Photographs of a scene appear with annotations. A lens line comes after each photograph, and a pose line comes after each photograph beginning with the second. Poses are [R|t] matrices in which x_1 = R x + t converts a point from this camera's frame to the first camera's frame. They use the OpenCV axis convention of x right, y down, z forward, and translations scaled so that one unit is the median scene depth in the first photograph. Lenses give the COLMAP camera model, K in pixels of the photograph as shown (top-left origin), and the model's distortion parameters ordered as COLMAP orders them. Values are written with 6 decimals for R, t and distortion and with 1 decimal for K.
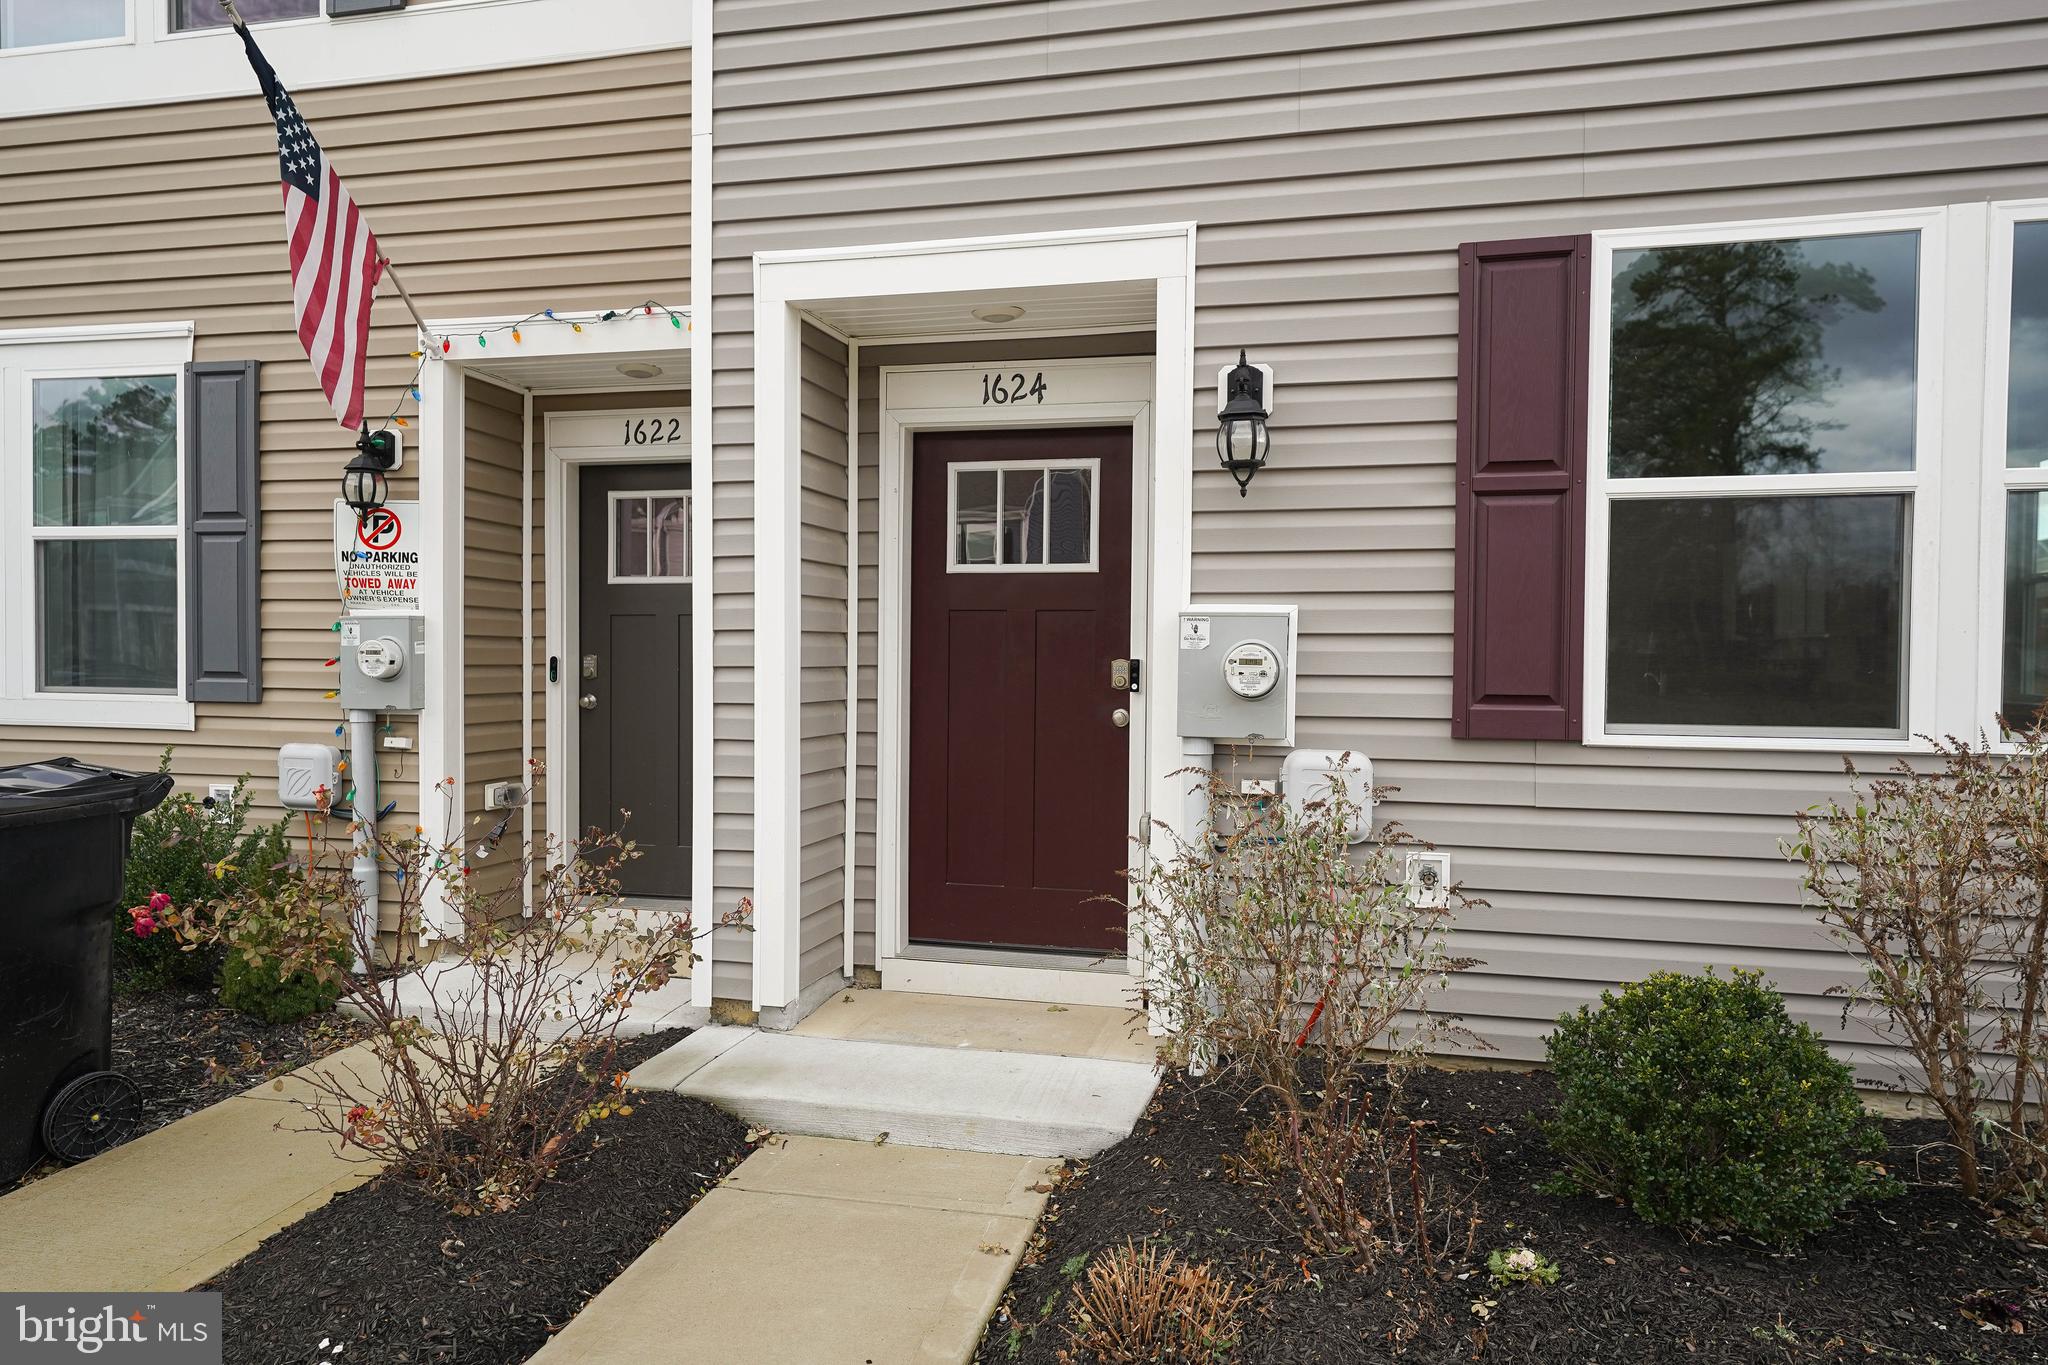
lens RADIAL K [[1323.7, 0, 1024.0], [0, 1323.7, 682.5], [0, 0, 1]] dist [0.006185, 0.000943]
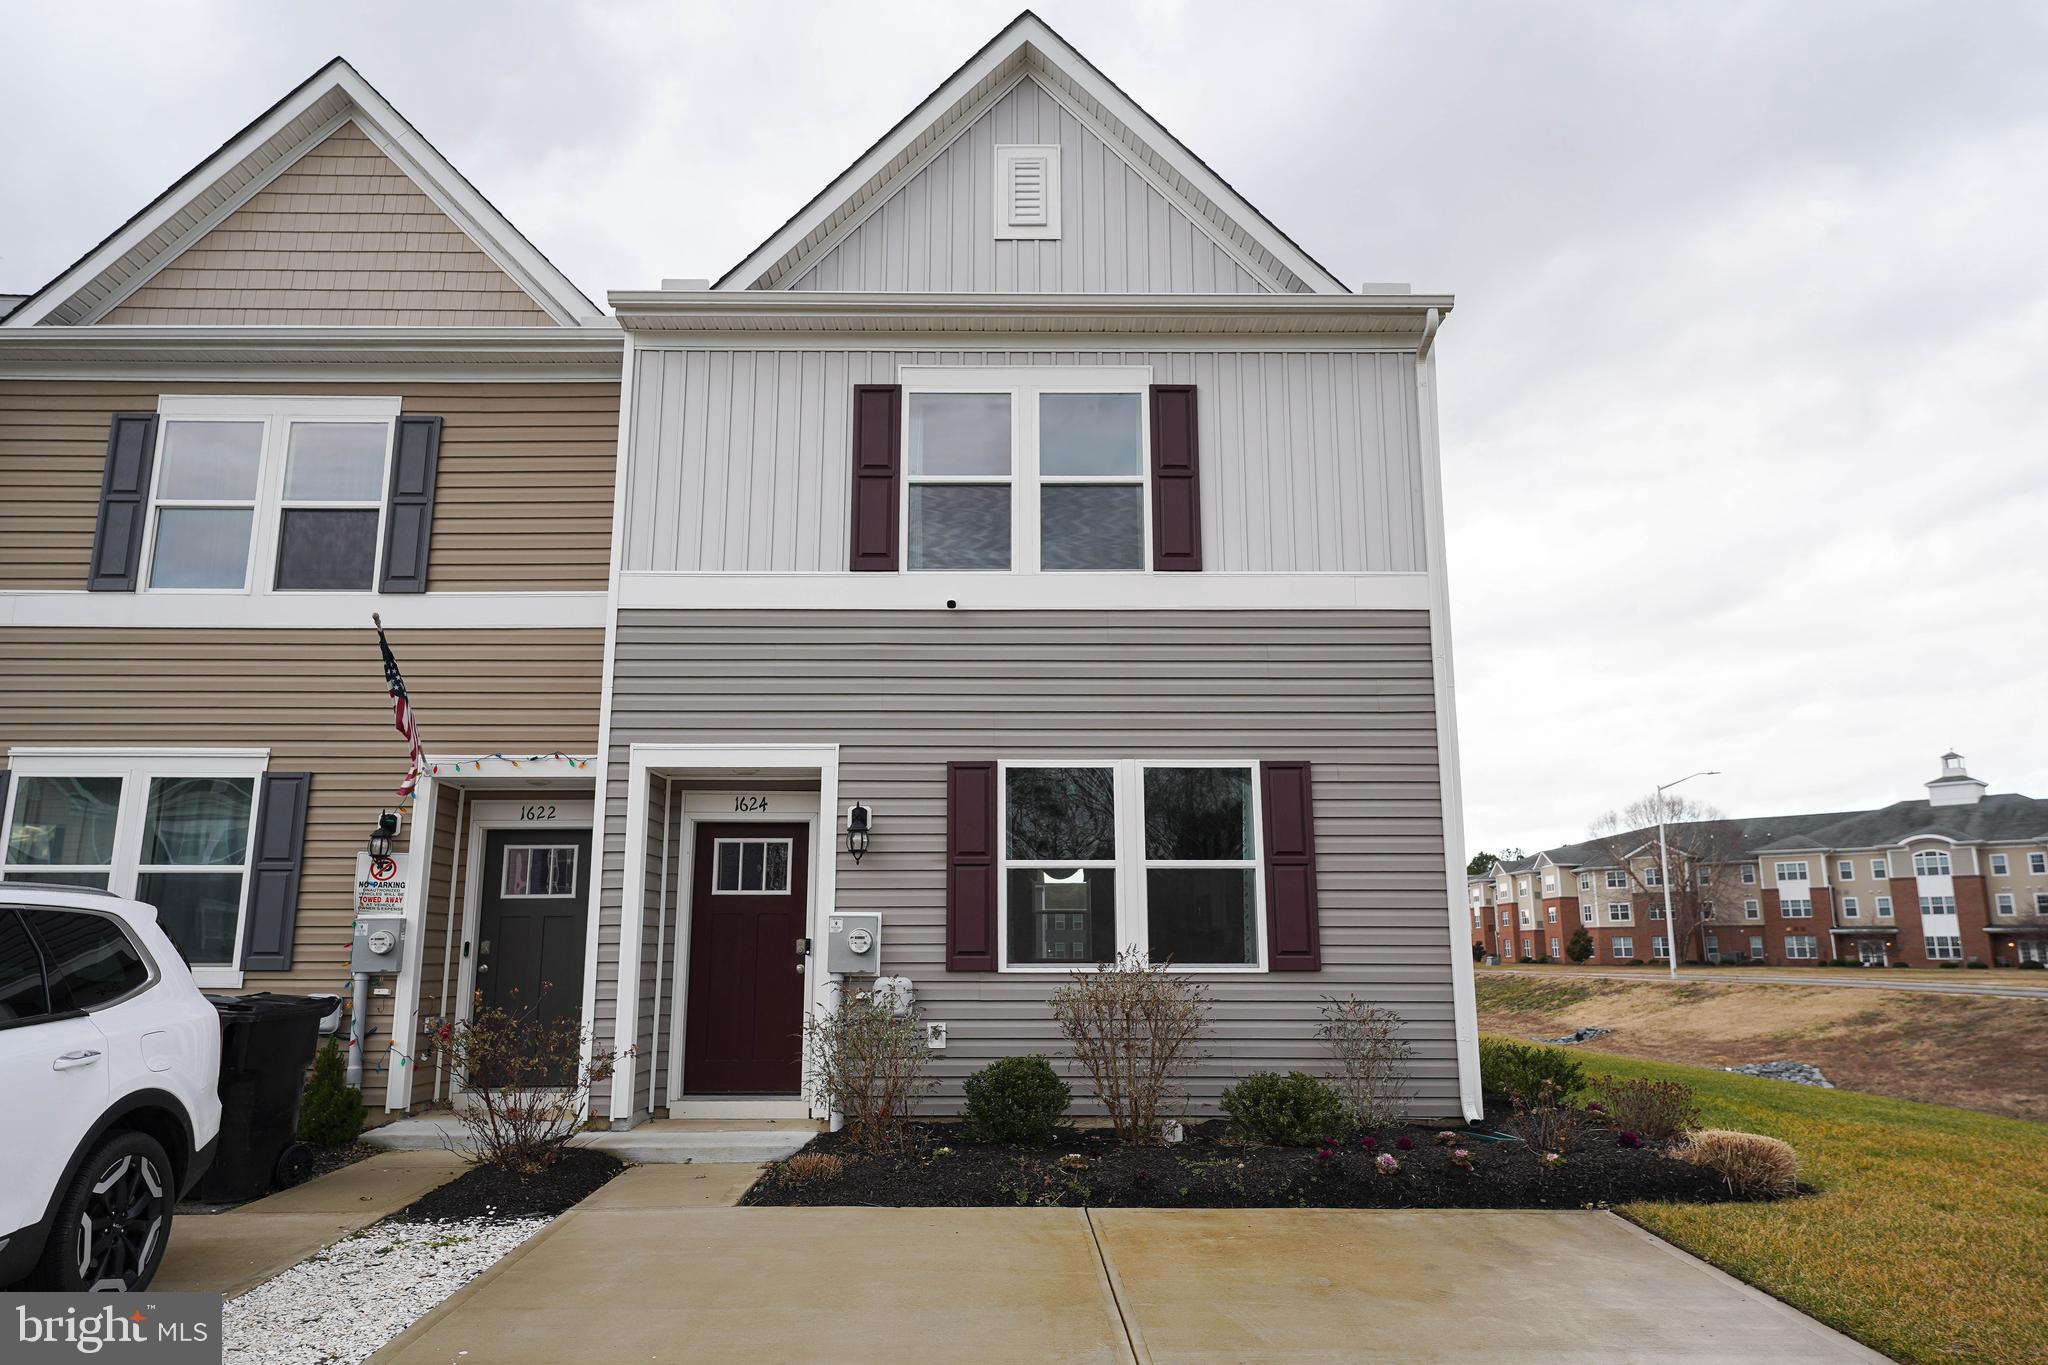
lens RADIAL K [[1324.2, 0, 1024.0], [0, 1324.2, 682.5], [0, 0, 1]] dist [0.003646, 0.002873]
pose [[0.970463, 0.039636, 0.237973, -0.089772], [0.013964, 0.975529, -0.219427, 0.047018], [-0.240847, 0.216269, 0.946161, -1.036726]]
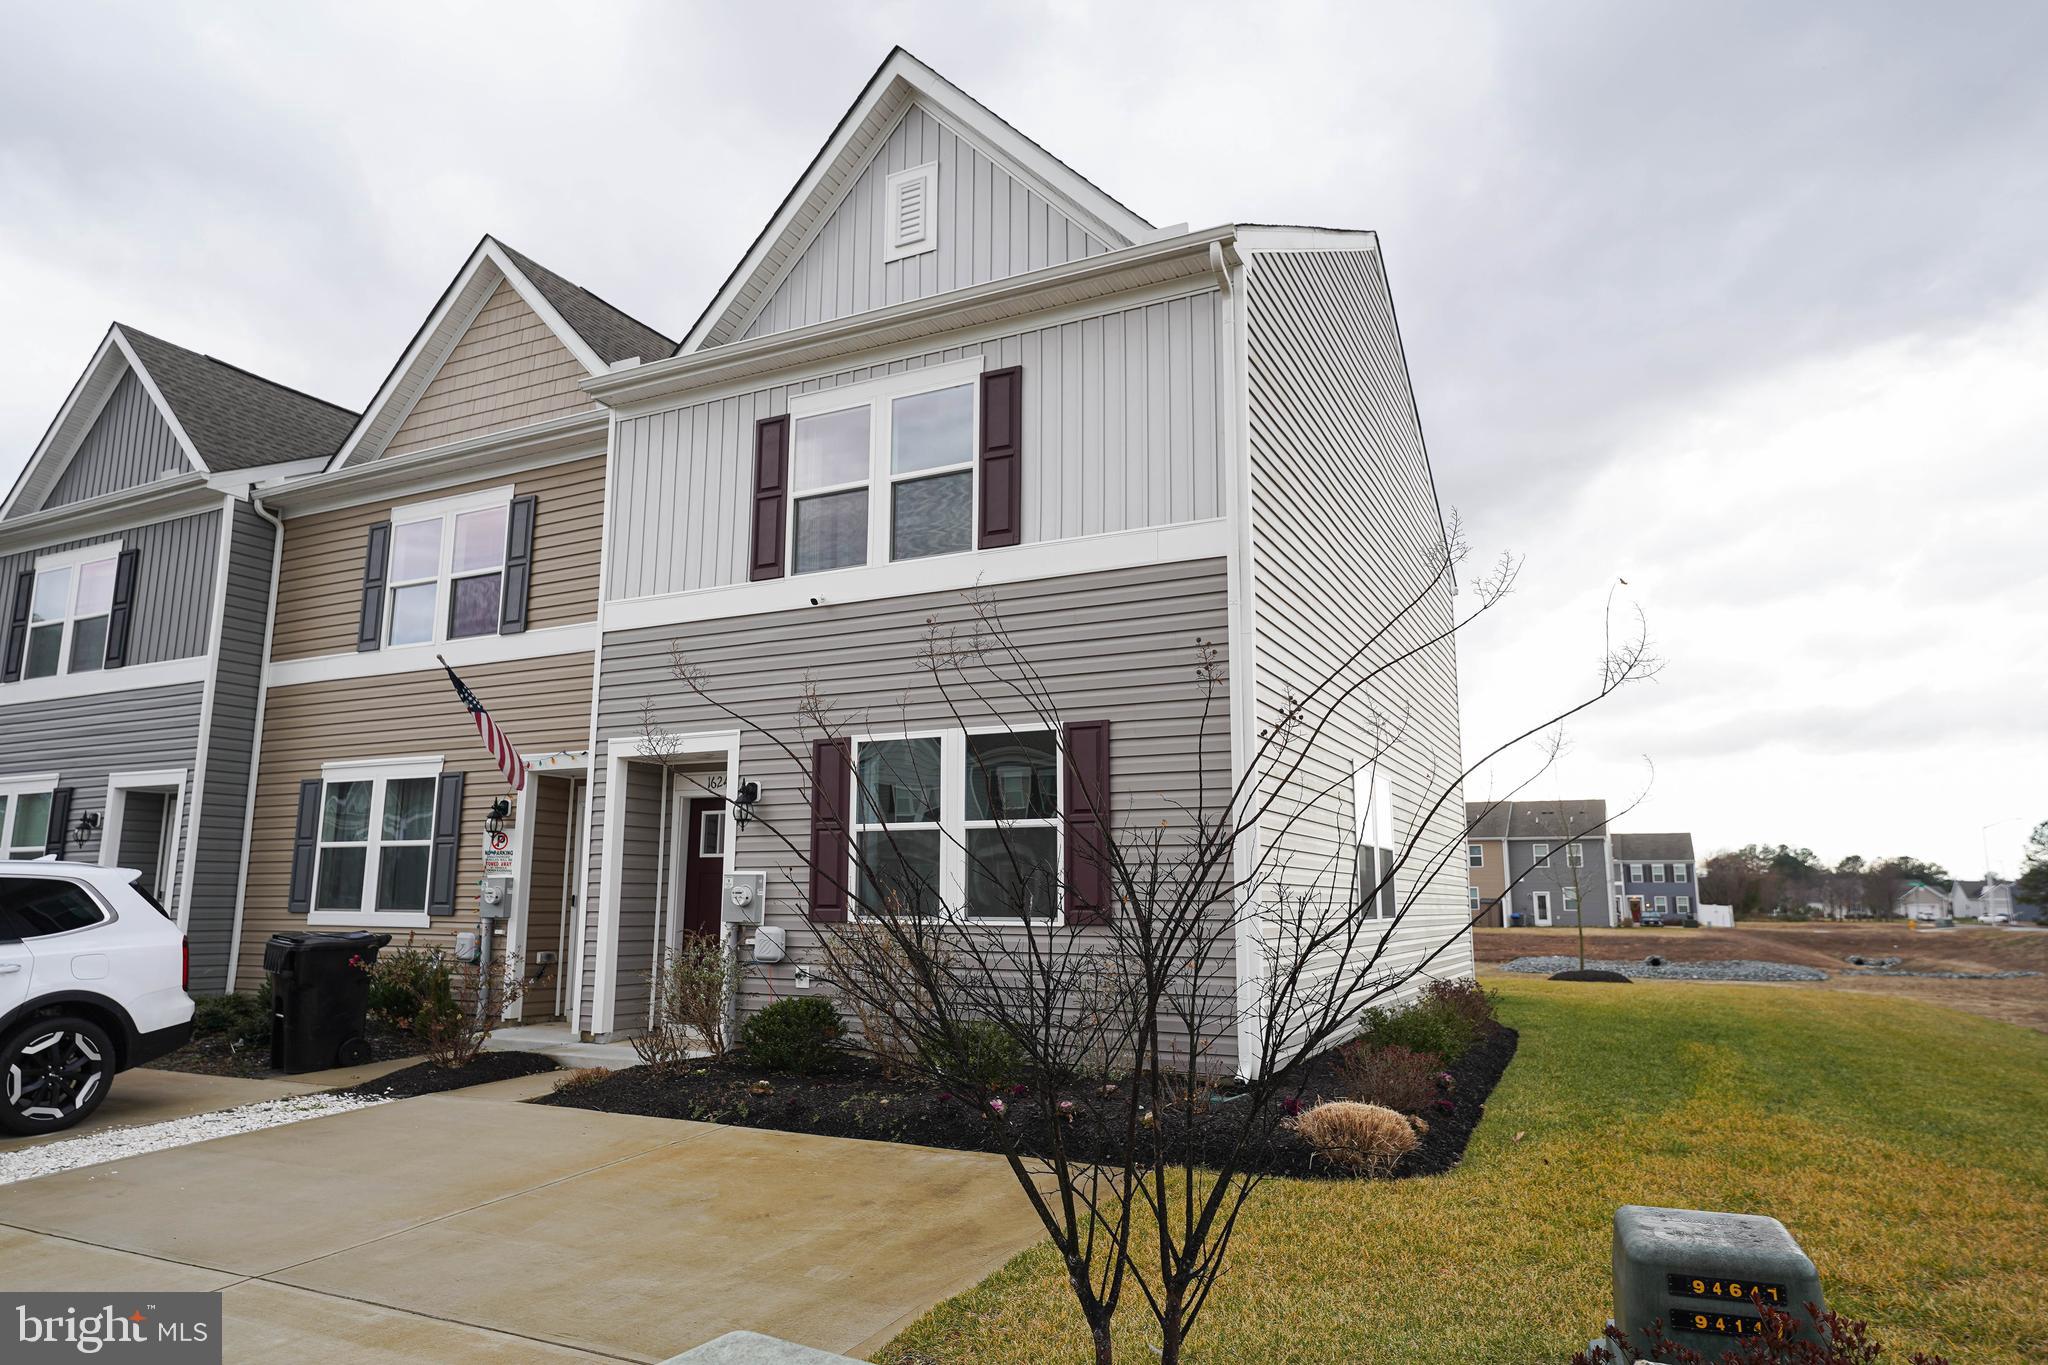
lens RADIAL K [[1256.9, 0, 1024.0], [0, 1256.9, 682.5], [0, 0, 1]] dist [0.002173, 0.001779]
pose [[0.973265, -0.043624, -0.225504, 1.045989], [-0.001311, 0.980727, -0.195378, 0.050085], [0.229681, 0.190450, 0.954450, -1.097082]]
